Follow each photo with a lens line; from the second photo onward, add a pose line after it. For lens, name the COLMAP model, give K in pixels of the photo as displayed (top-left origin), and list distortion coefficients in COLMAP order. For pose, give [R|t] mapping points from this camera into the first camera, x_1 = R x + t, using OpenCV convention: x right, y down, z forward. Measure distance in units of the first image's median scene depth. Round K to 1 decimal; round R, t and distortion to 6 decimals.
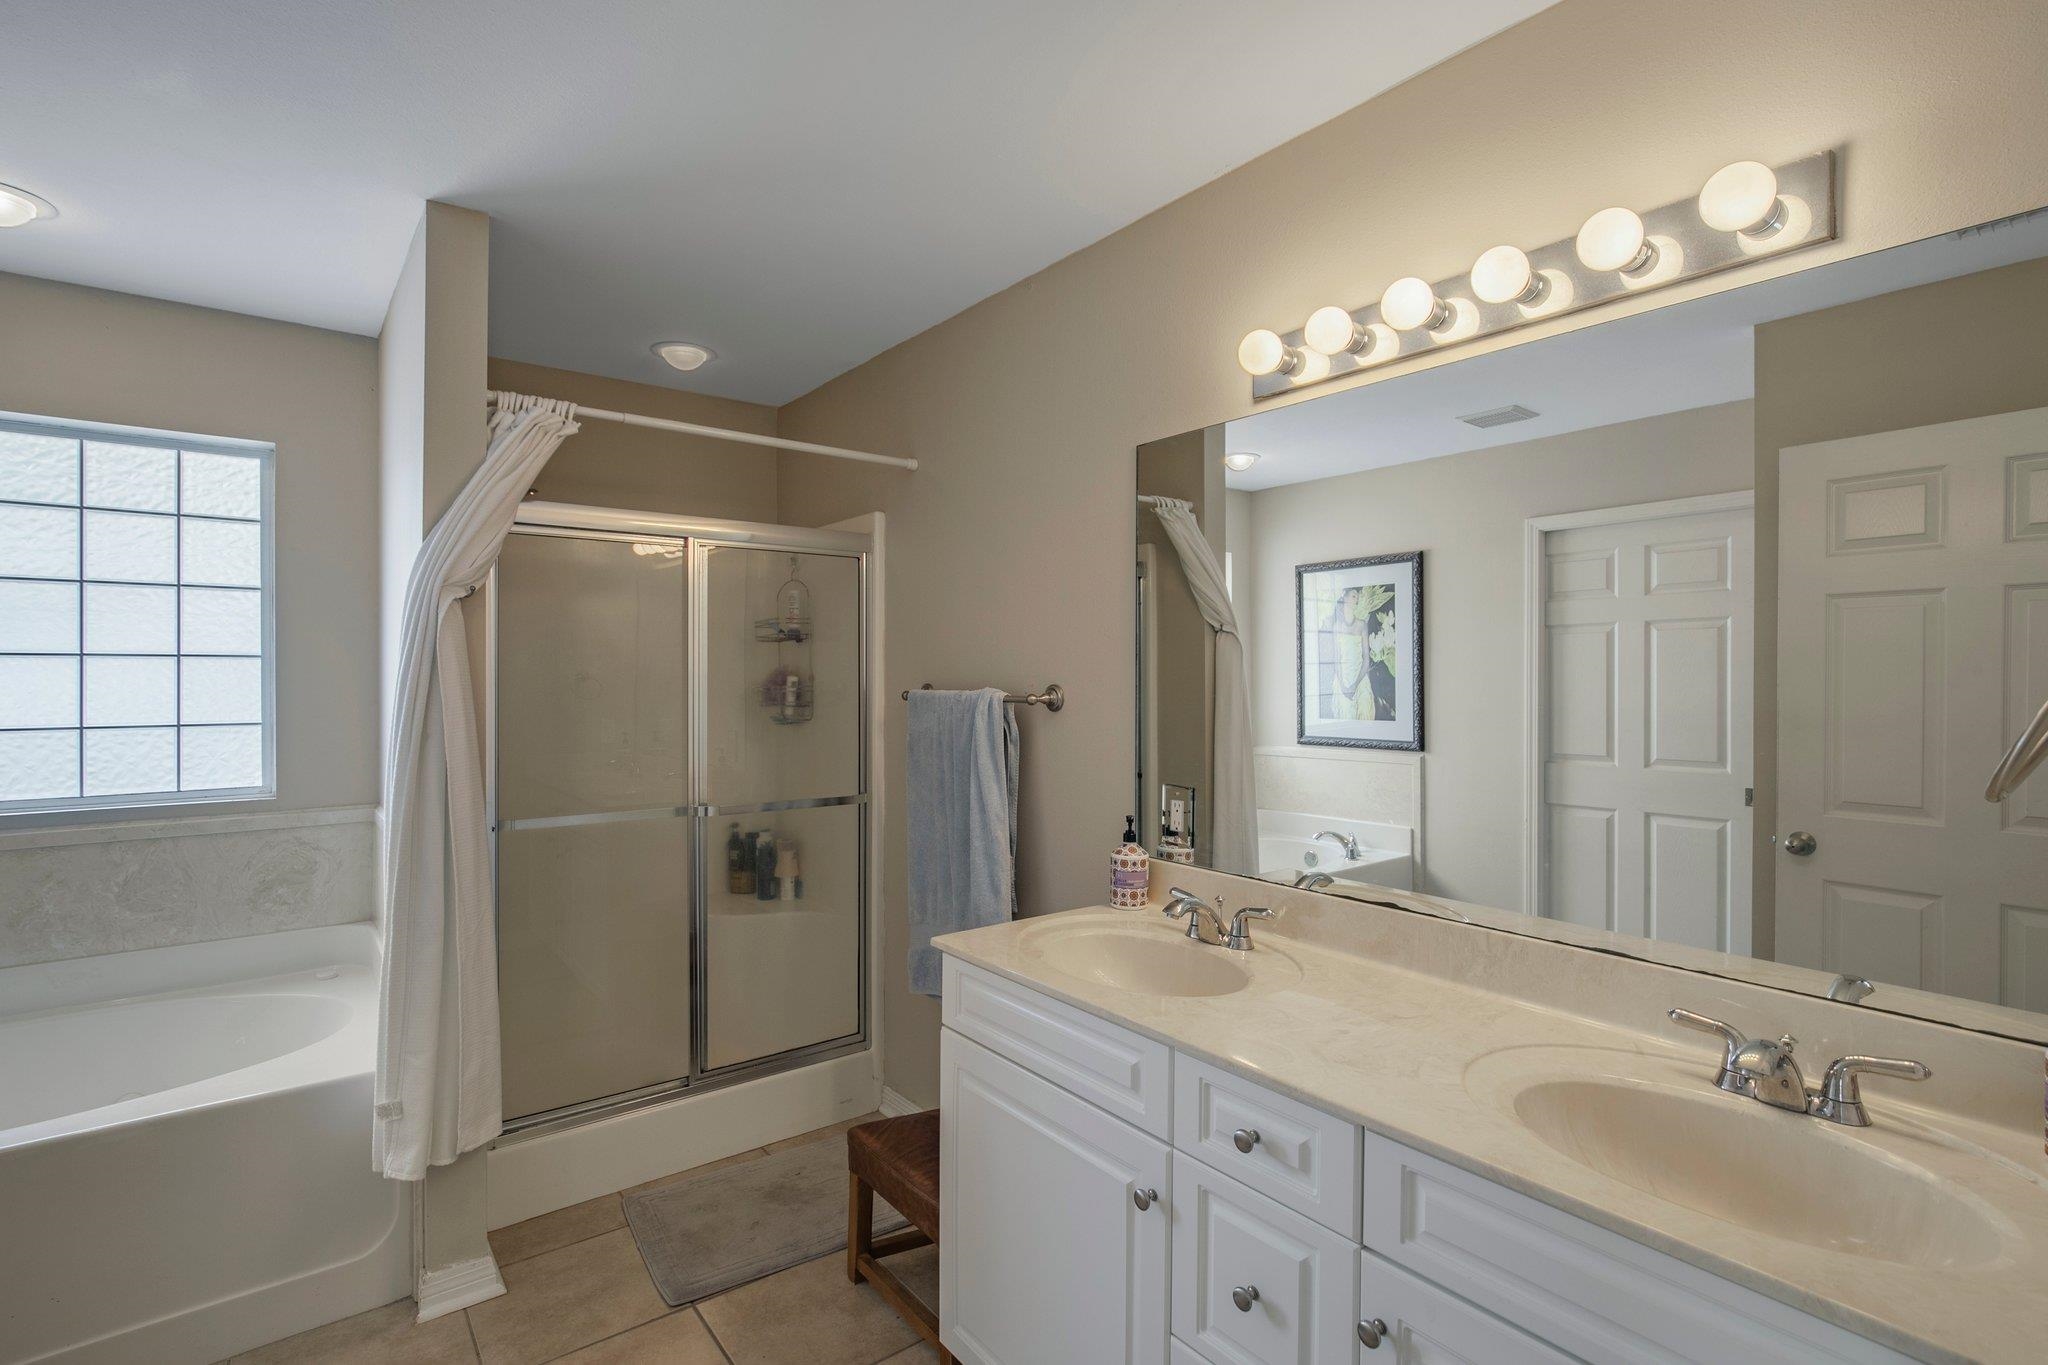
lens RADIAL K [[970.7, 0, 1001.1], [0, 970.7, 683.4], [0, 0, 1]] dist [-0.002689, -0.000239]
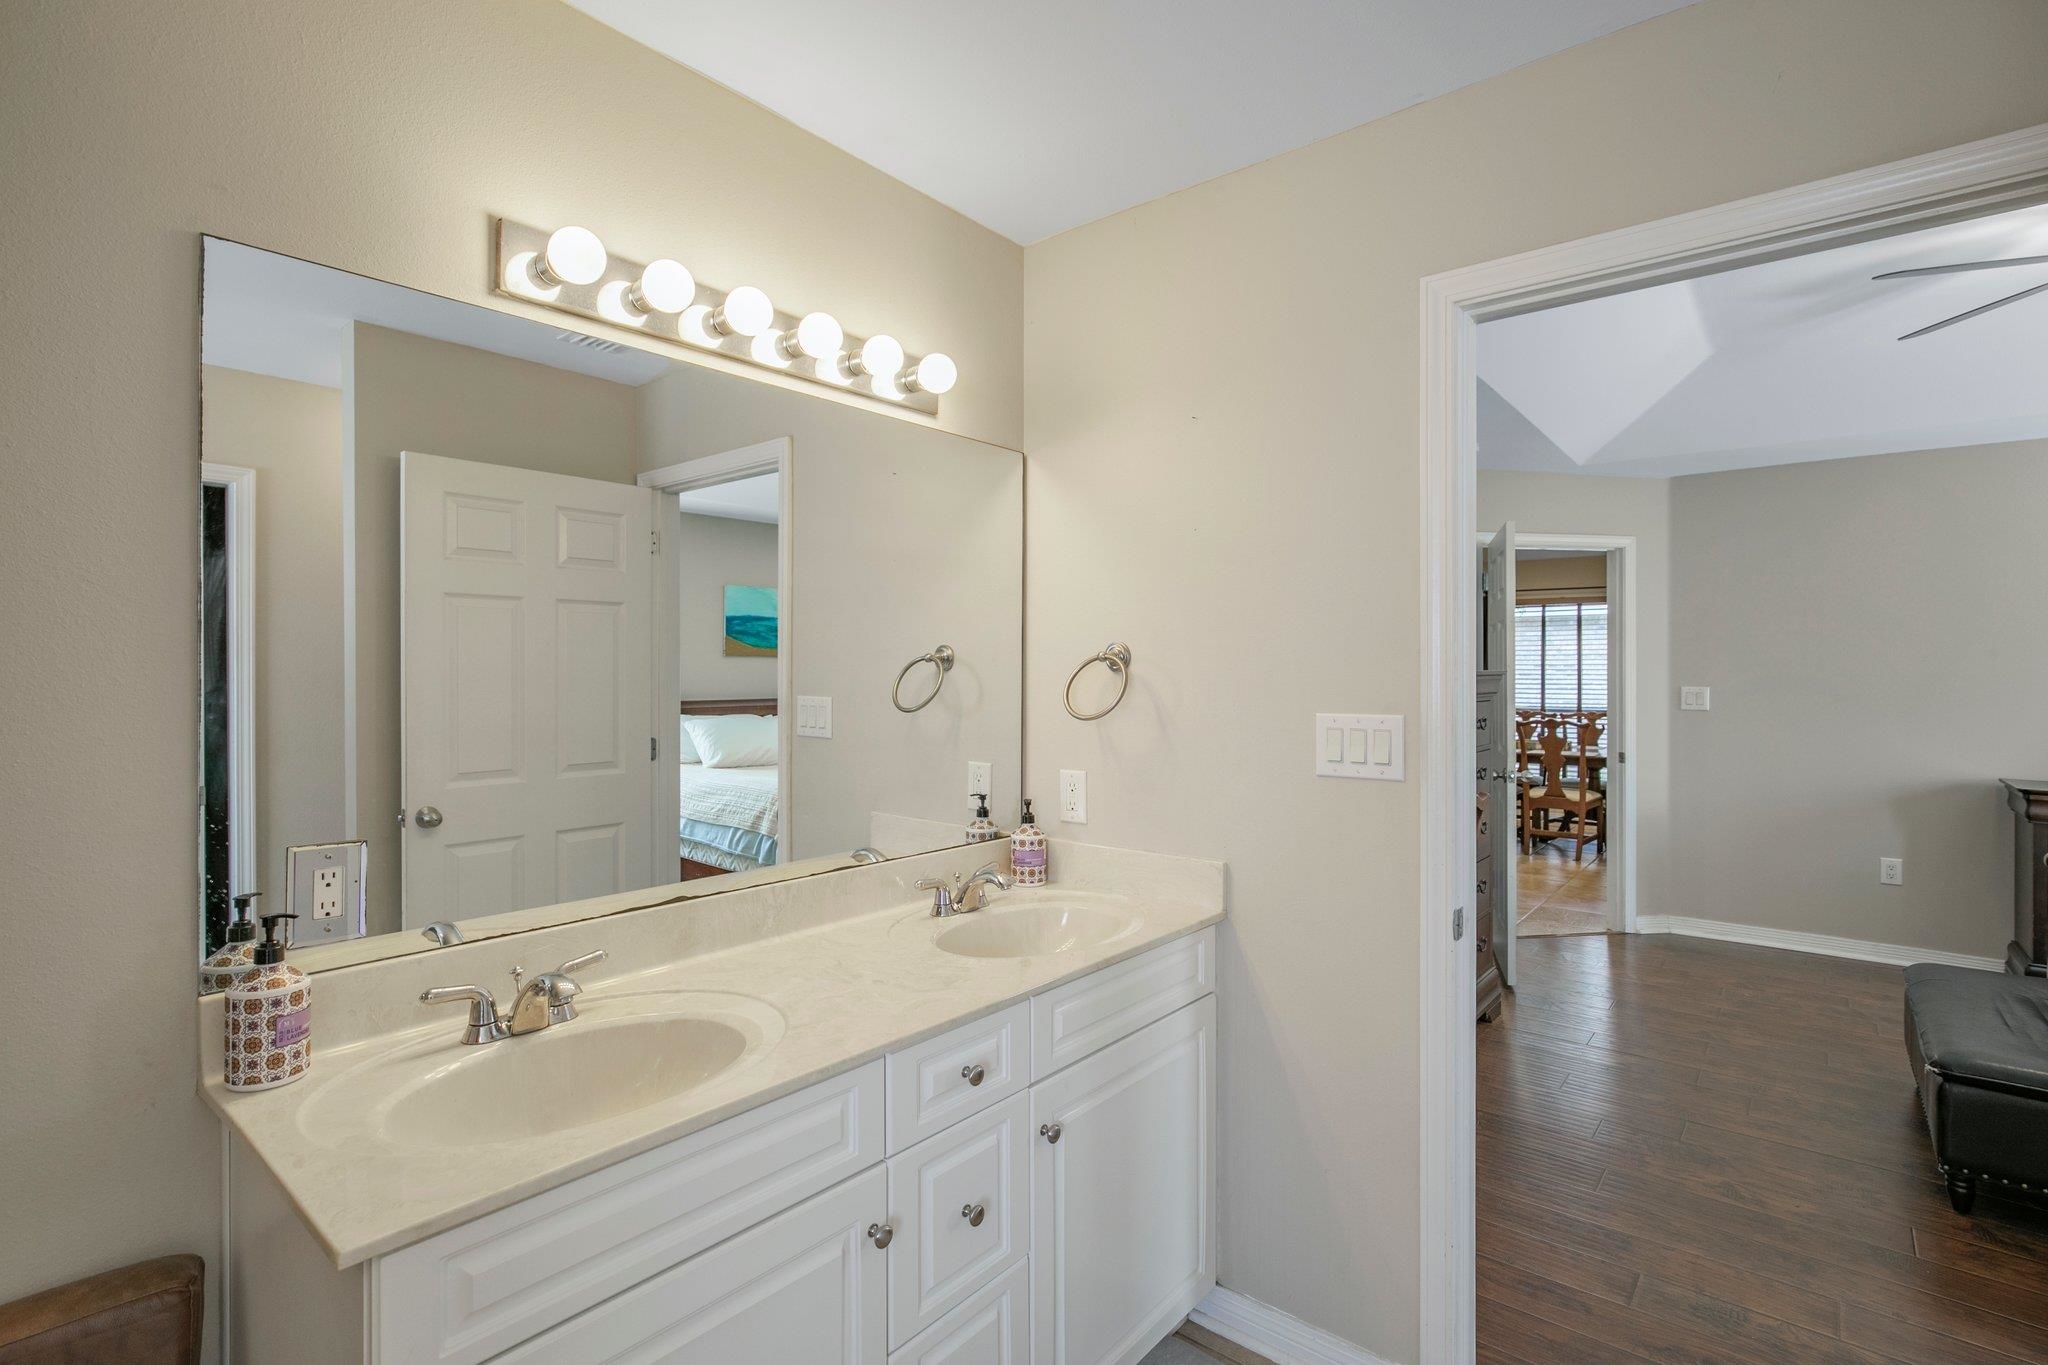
lens RADIAL K [[963.5, 0, 1058.9], [0, 963.5, 686.5], [0, 0, 1]] dist [-0.003591, -0.000949]
pose [[-0.231213, -0.020991, 0.972677, -0.692070], [0.007045, 0.999705, 0.023248, -0.005972], [-0.972878, 0.012228, -0.230997, 0.940077]]
